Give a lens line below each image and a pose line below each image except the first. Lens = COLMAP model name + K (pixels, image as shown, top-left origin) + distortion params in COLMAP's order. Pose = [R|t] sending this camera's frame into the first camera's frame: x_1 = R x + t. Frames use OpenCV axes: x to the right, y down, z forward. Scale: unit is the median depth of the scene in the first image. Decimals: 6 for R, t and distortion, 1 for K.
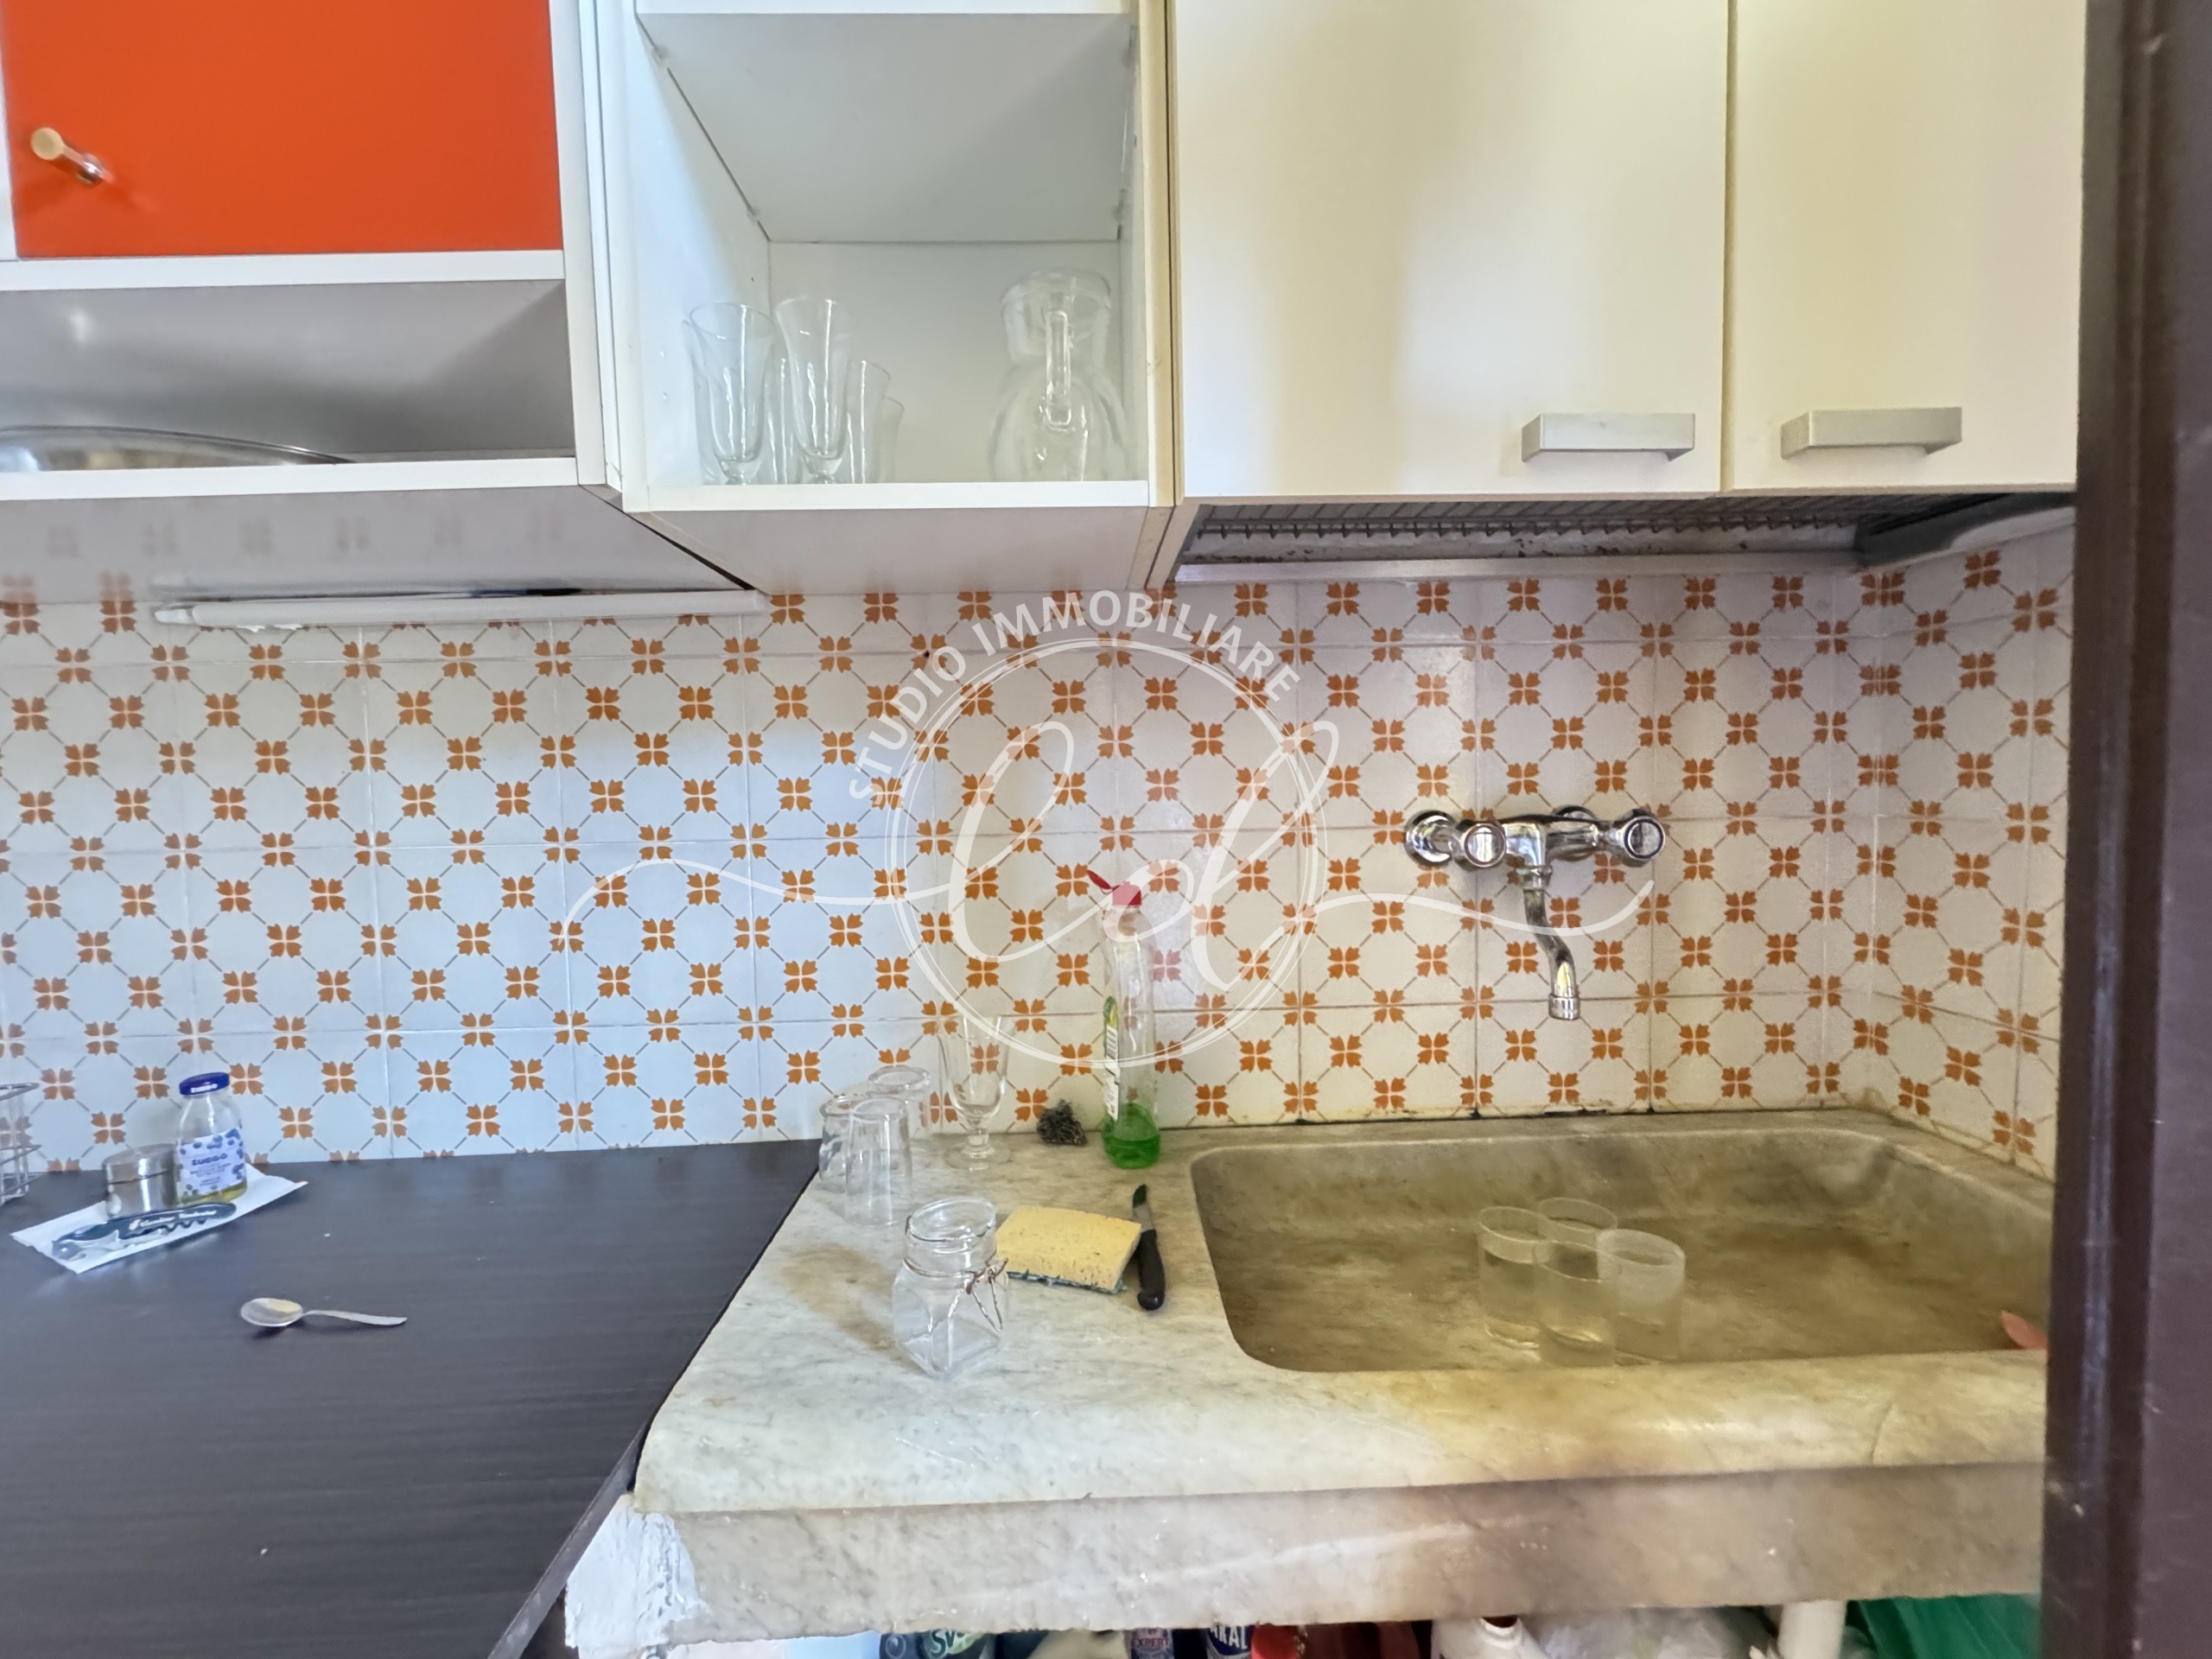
lens RADIAL K [[888.8, 0, 1104.7], [0, 888.8, 826.5], [0, 0, 1]] dist [-0.004402, 0.000315]
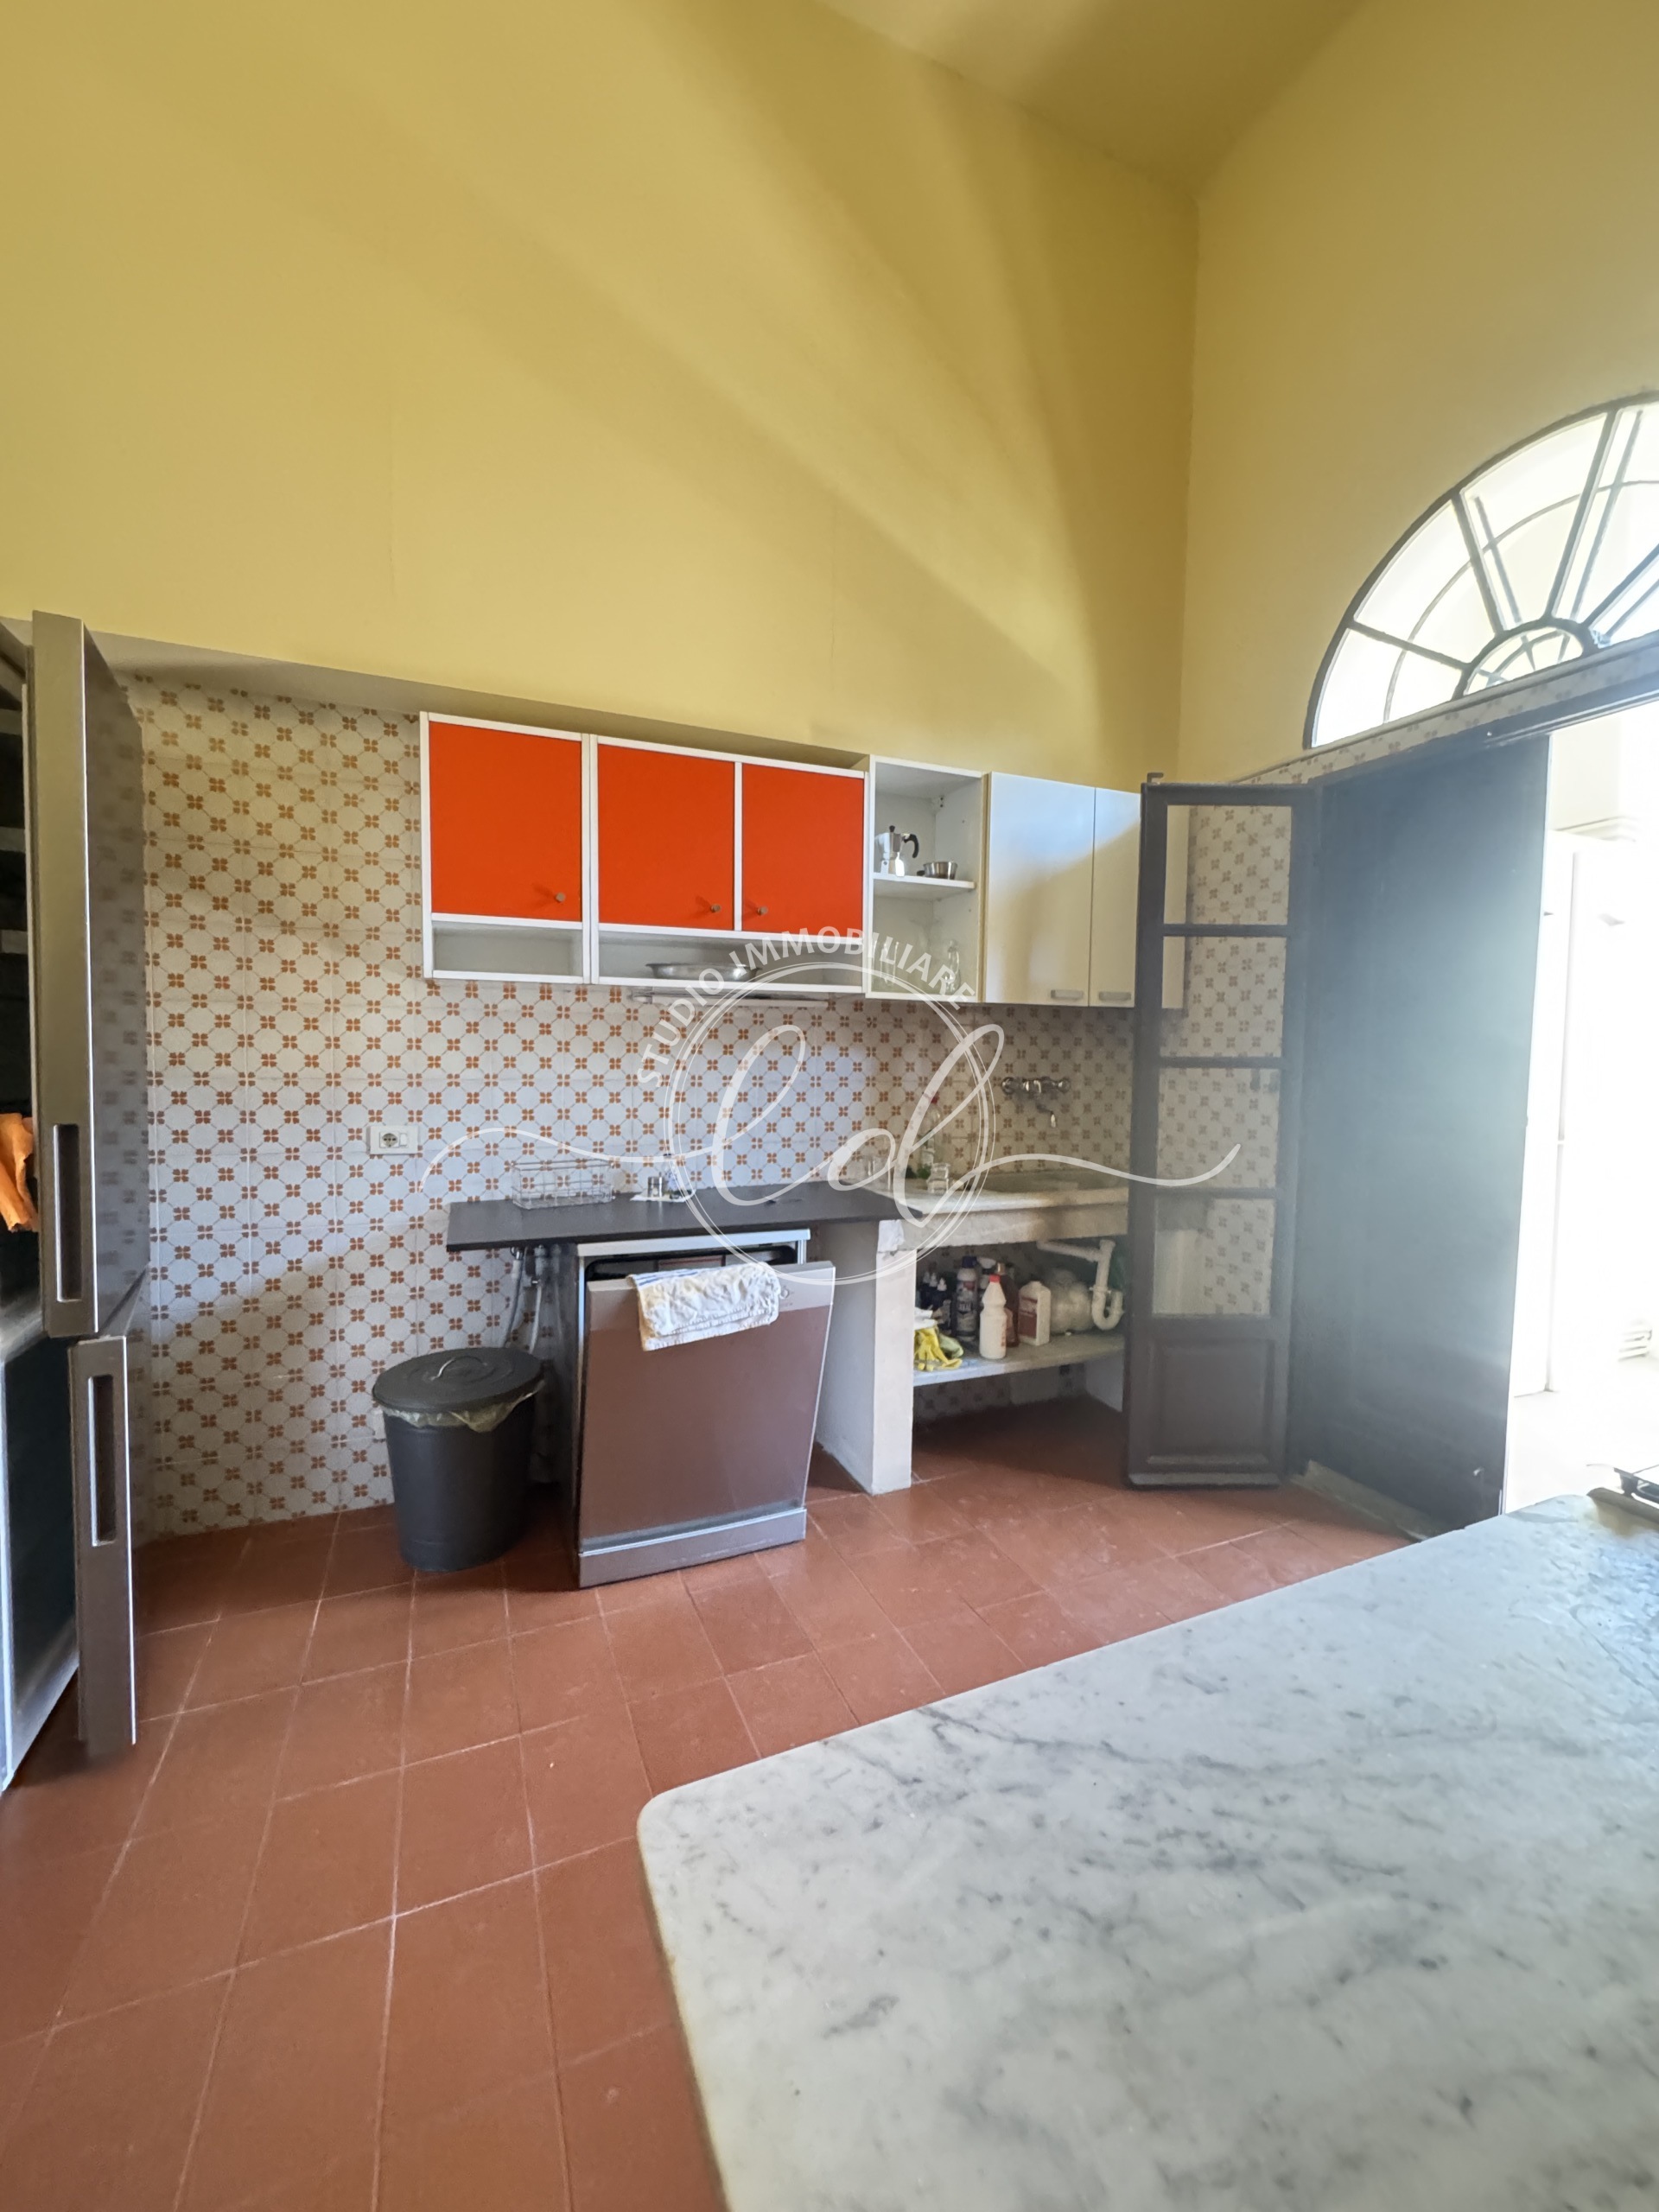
lens RADIAL K [[891.4, 0, 829.5], [0, 891.4, 1106.0], [0, 0, 1]] dist [-0.009881, 0.002665]
pose [[0.935257, 0.012565, 0.353747, -1.449514], [-0.011114, 0.999919, -0.006133, 0.120170], [-0.353796, 0.001804, 0.935321, -1.888492]]
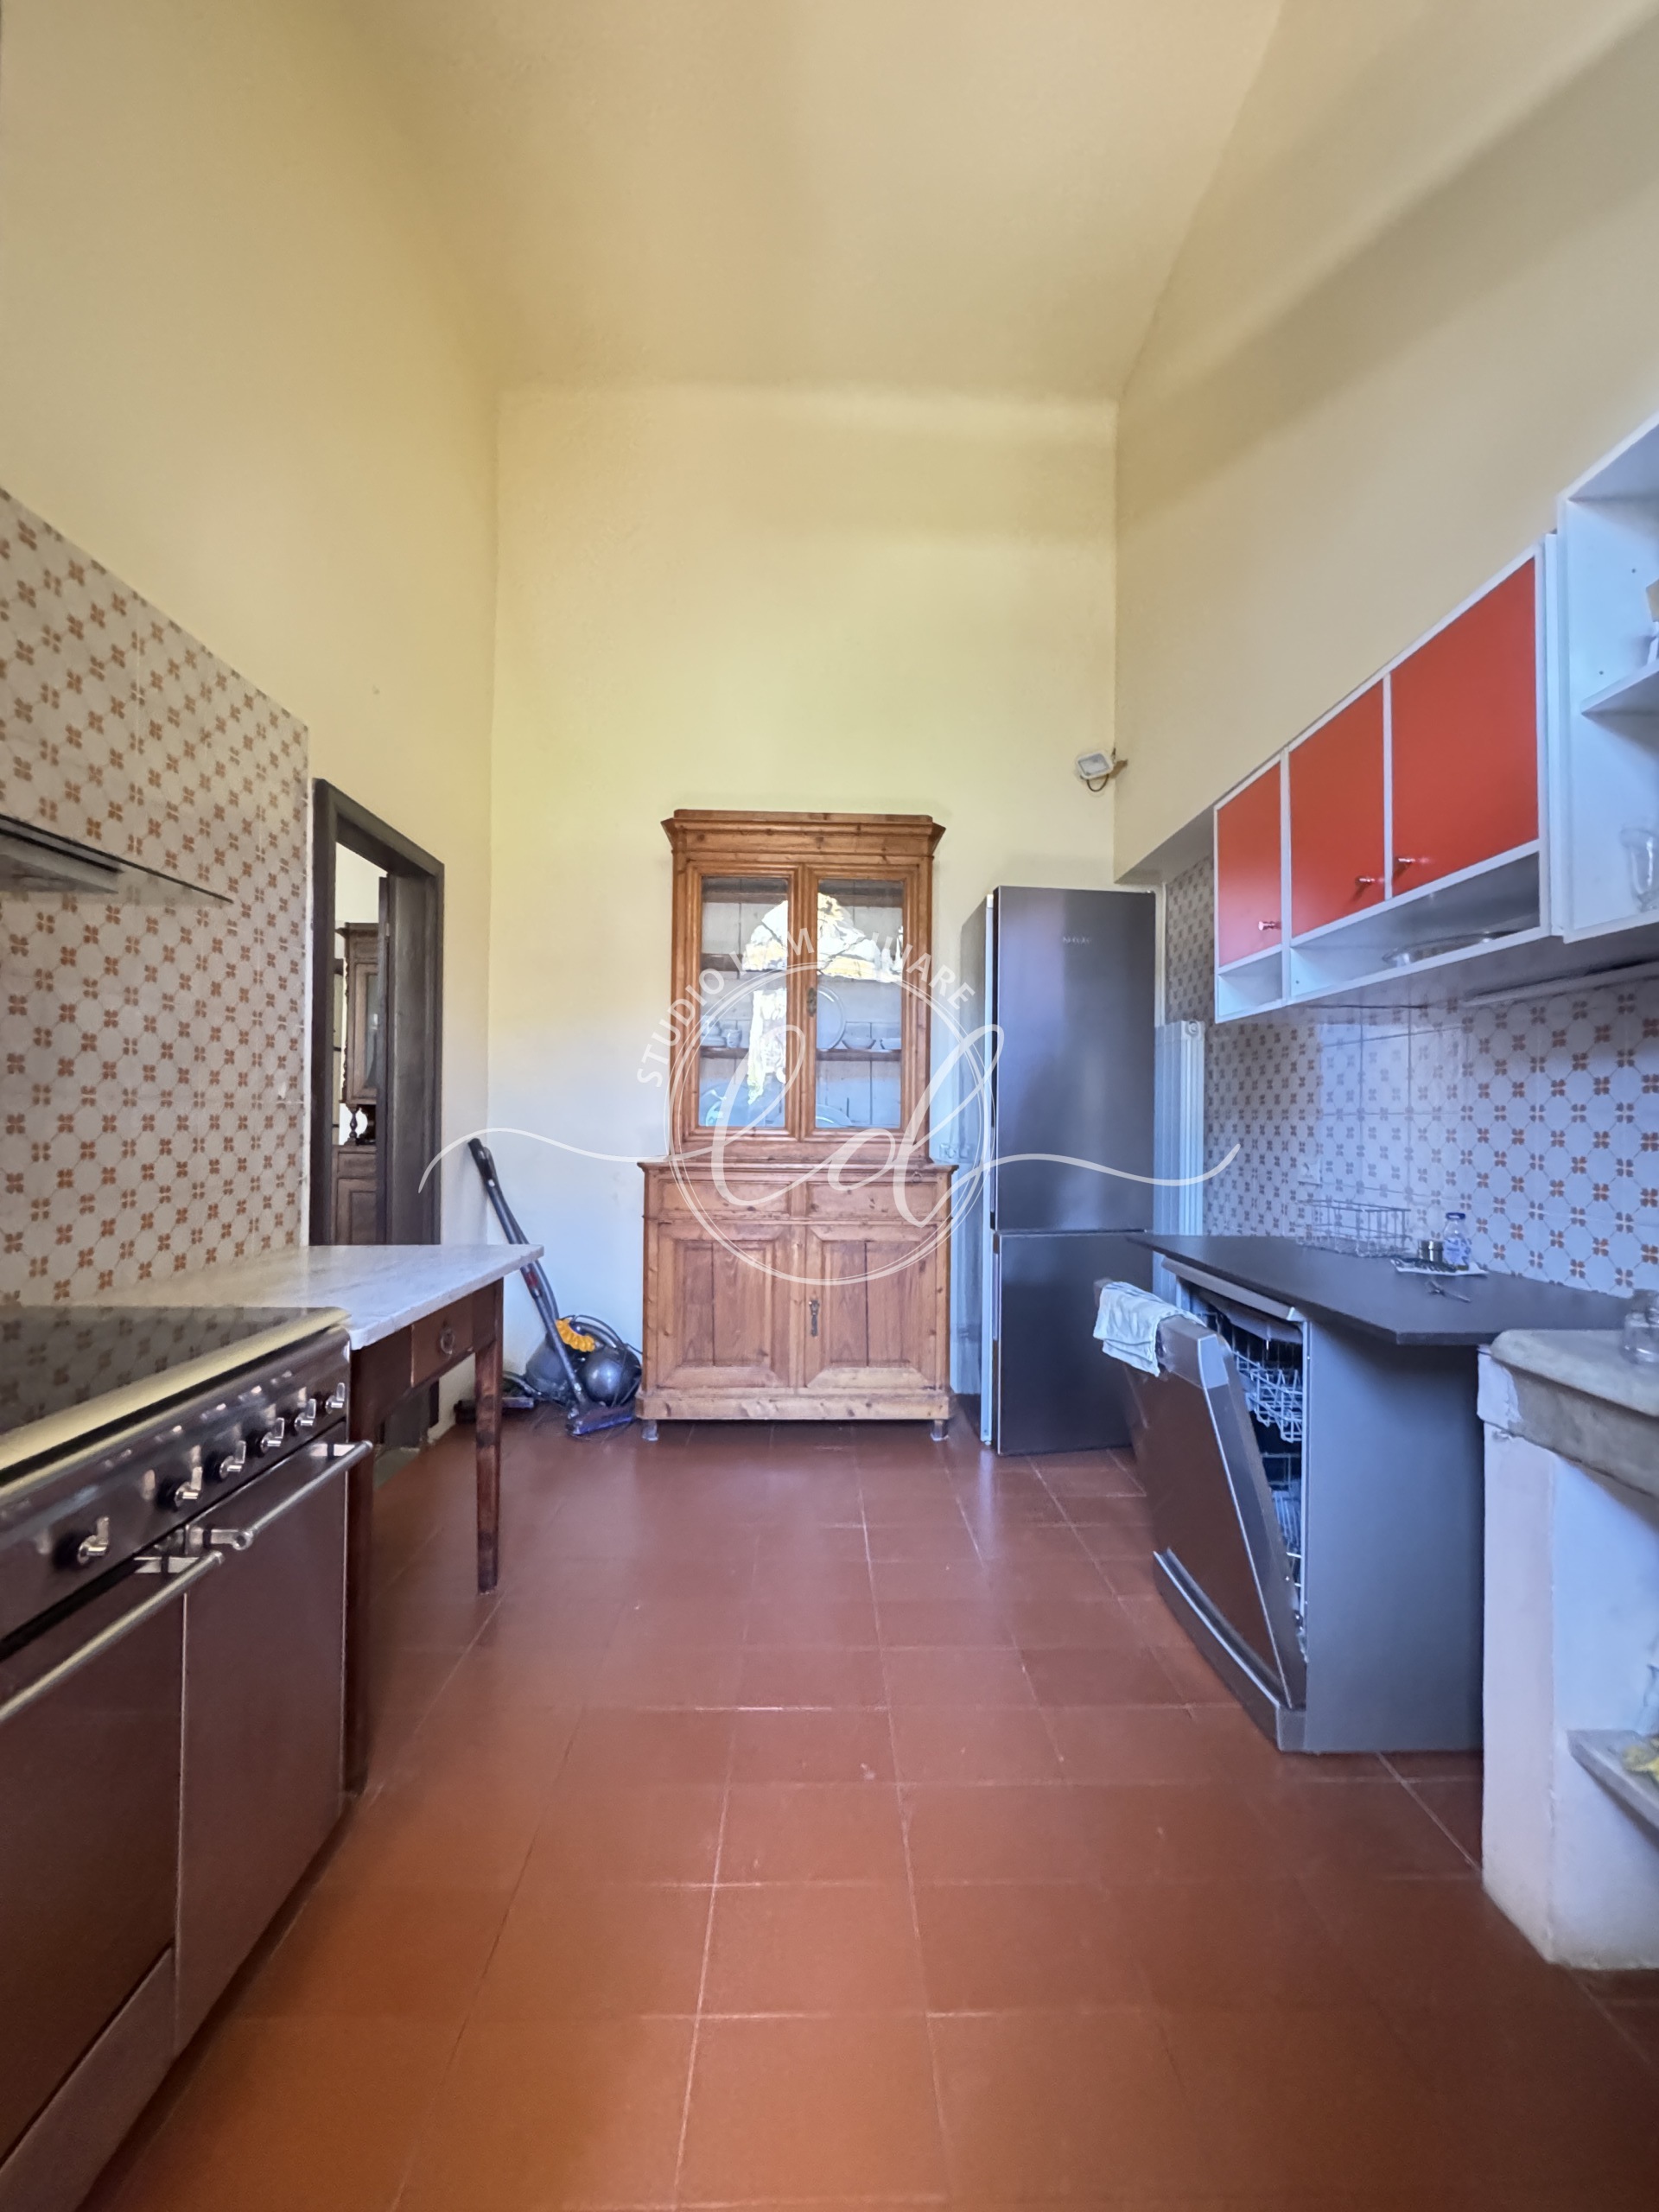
lens RADIAL K [[888.8, 0, 832.5], [0, 888.8, 1107.6], [0, 0, 1]] dist [-0.004402, 0.000315]
pose [[-0.021422, 0.008368, -0.999735, 1.109191], [-0.063138, 0.997958, 0.009706, 0.089445], [0.997775, 0.063330, -0.020850, -0.471682]]
